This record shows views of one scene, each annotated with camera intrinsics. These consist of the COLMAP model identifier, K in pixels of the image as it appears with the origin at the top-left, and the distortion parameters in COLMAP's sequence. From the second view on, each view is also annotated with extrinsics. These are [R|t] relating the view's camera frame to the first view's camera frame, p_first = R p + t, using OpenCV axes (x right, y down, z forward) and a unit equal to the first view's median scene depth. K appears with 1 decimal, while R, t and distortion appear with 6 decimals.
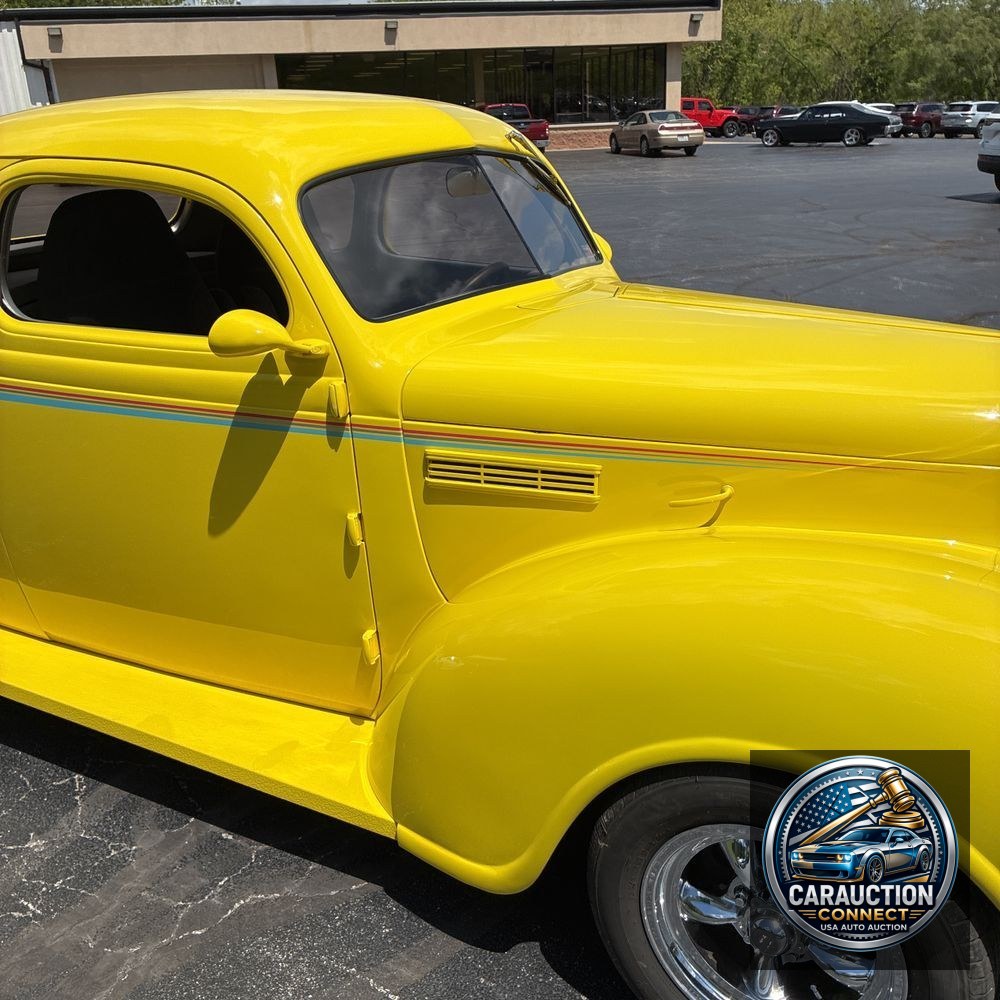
lens RADIAL K [[1003.8, 0, 500.0], [0, 1003.8, 500.0], [0, 0, 1]] dist [0.033024, -0.027210]
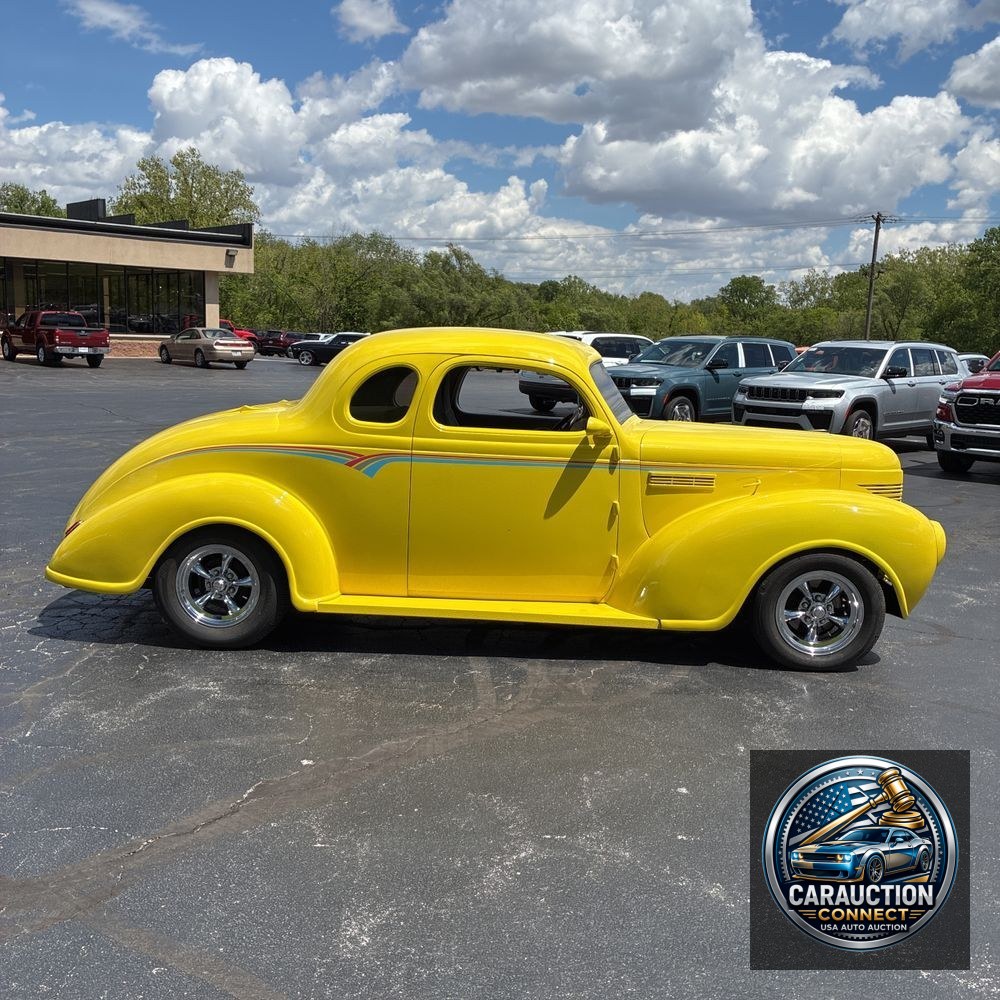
lens RADIAL K [[1028.7, 0, 487.9], [0, 1028.7, 496.7], [0, 0, 1]] dist [0.008054, 0.016723]
pose [[0.880660, -0.008054, 0.473681, -0.112924], [0.106399, 0.977675, -0.181191, 0.029672], [-0.461647, 0.209967, 0.861856, -0.070841]]
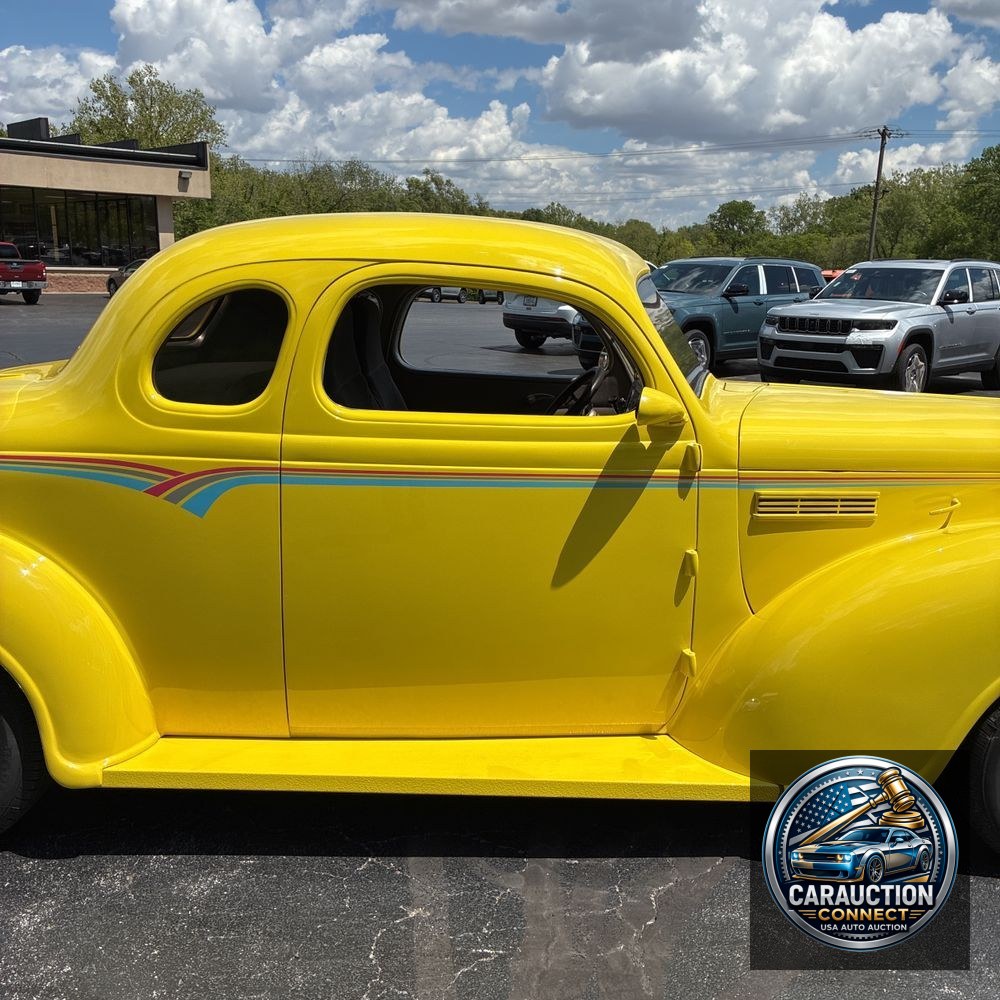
lens RADIAL K [[1027.1, 0, 500.0], [0, 1027.1, 500.0], [0, 0, 1]] dist [0.021918, -0.020869]
pose [[0.868304, -0.054973, 0.492977, -0.069251], [0.126073, 0.985662, -0.112144, 0.004637], [-0.479744, 0.159526, 0.862784, 0.000177]]
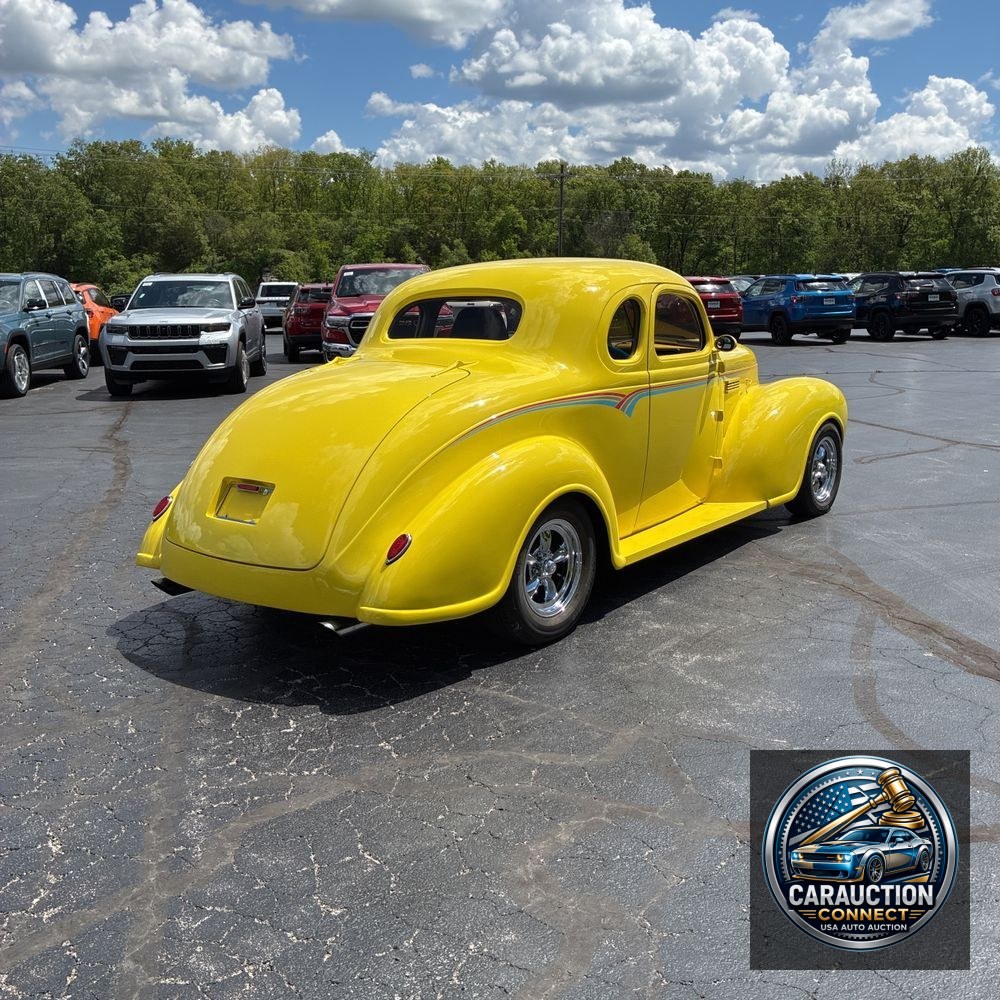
lens RADIAL K [[1015.4, 0, 485.4], [0, 1015.4, 554.1], [0, 0, 1]] dist [0.028741, -0.003285]
pose [[0.145176, -0.217350, 0.965237, -0.214788], [0.353531, 0.922564, 0.154568, -0.019918], [-0.924089, 0.318802, 0.210774, 0.080557]]
